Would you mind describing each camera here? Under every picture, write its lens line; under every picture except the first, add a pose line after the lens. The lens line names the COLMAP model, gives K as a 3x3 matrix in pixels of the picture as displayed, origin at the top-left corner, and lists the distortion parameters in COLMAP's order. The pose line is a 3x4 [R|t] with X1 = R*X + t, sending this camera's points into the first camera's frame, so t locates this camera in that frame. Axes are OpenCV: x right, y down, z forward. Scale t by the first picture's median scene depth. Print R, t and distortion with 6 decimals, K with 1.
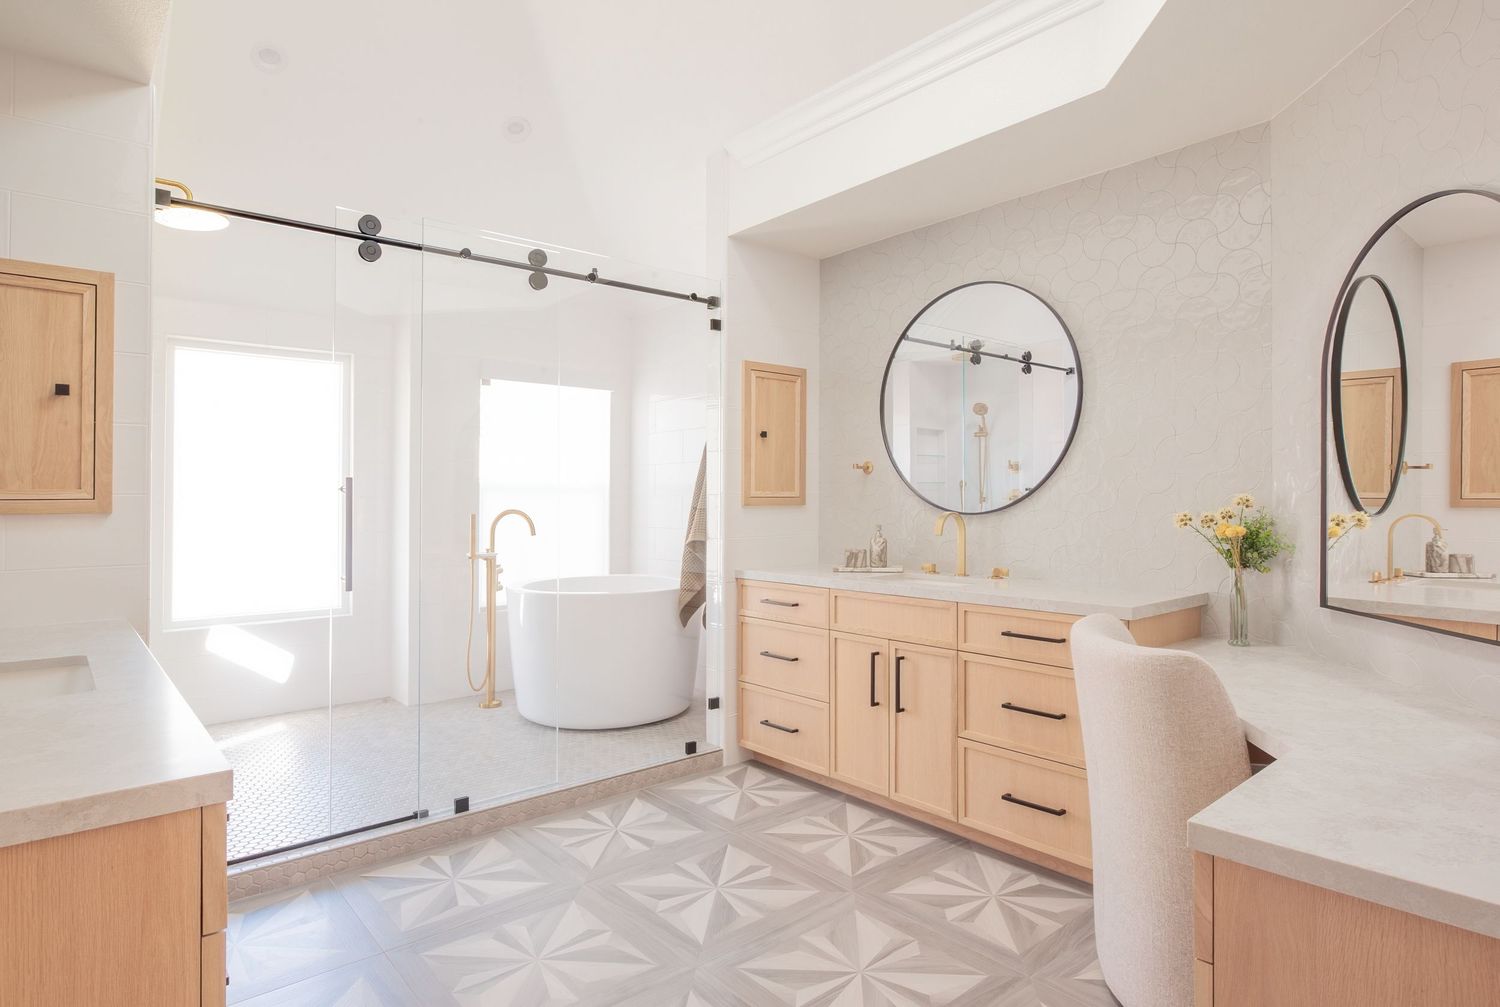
lens RADIAL K [[825.3, 0, 750.0], [0, 825.3, 503.5], [0, 0, 1]] dist [0.000012, 0.000169]
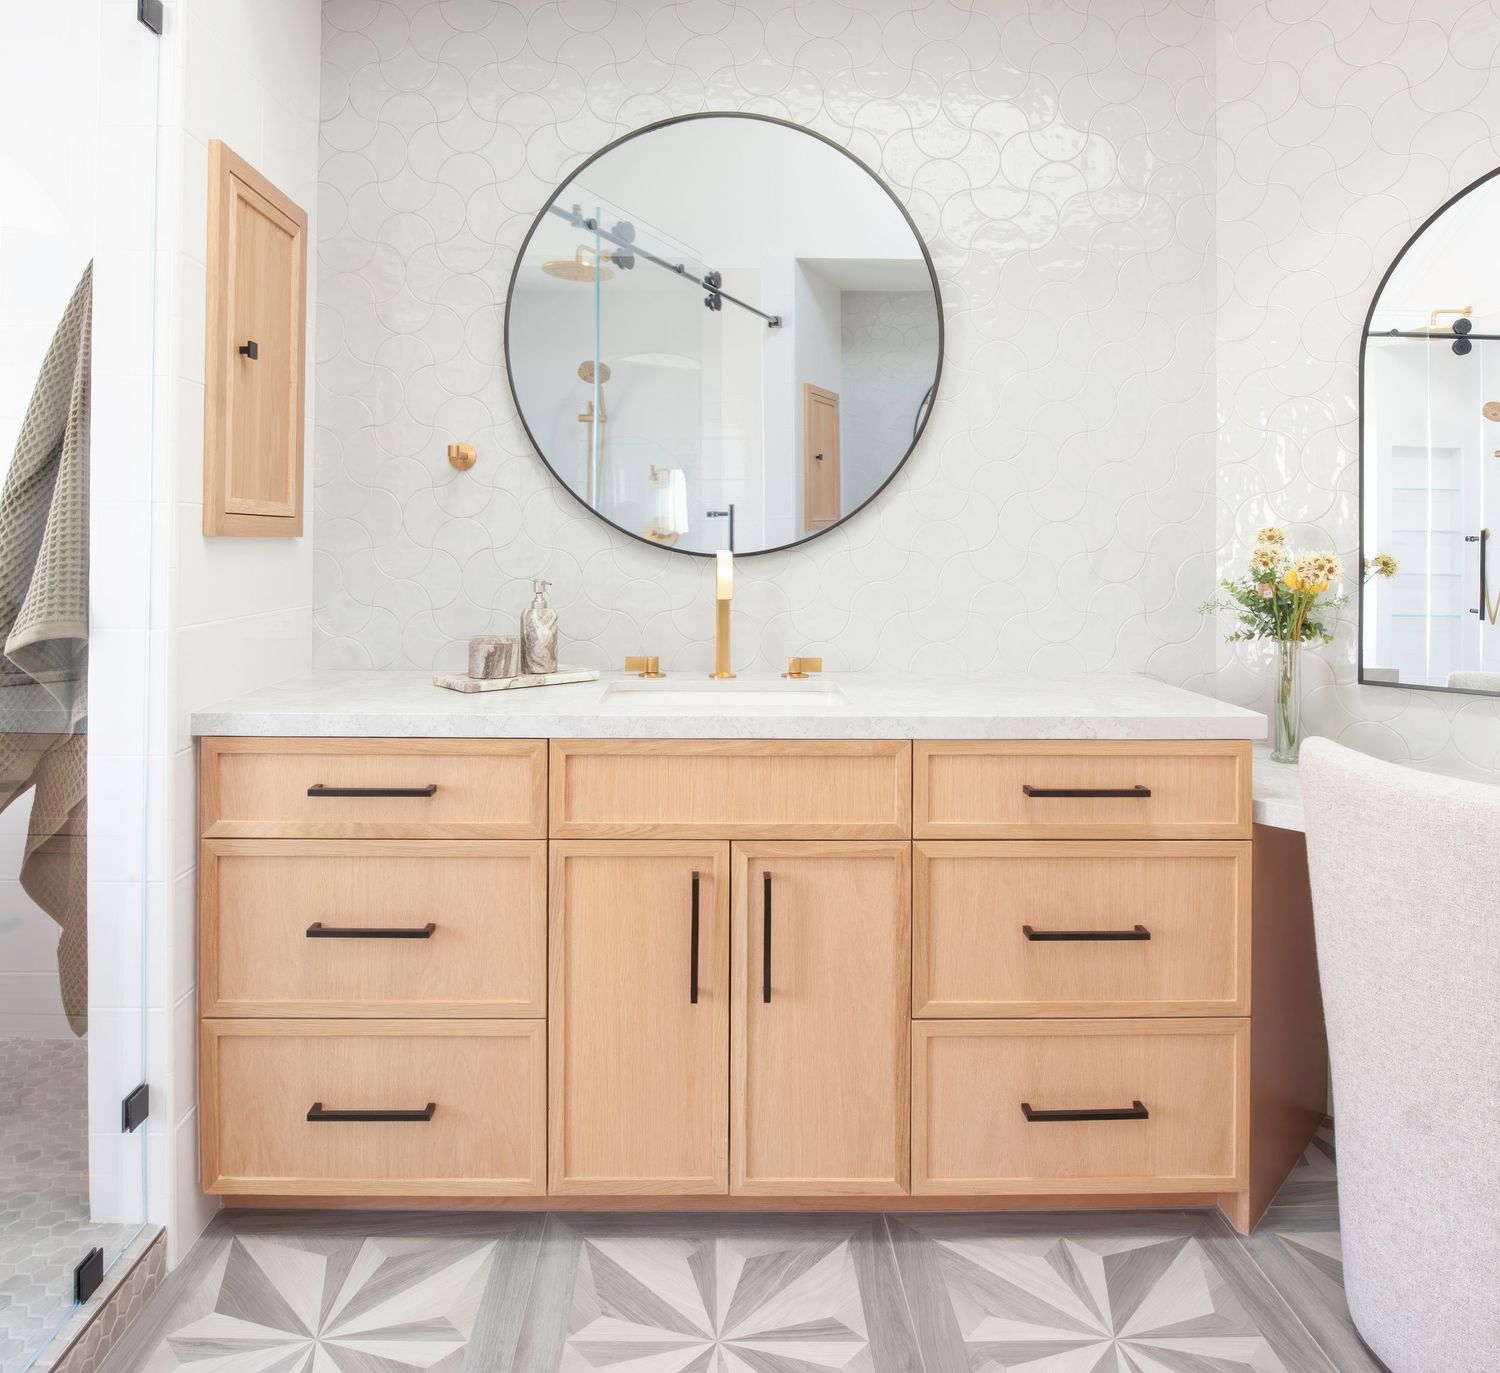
lens RADIAL K [[1057.4, 0, 746.6], [0, 1057.4, 543.9], [0, 0, 1]] dist [-0.014467, -0.006680]
pose [[0.640413, 0.004258, 0.768019, -0.246326], [-0.004623, 0.999988, -0.001690, 0.006825], [-0.768017, -0.002468, 0.640424, 0.598032]]
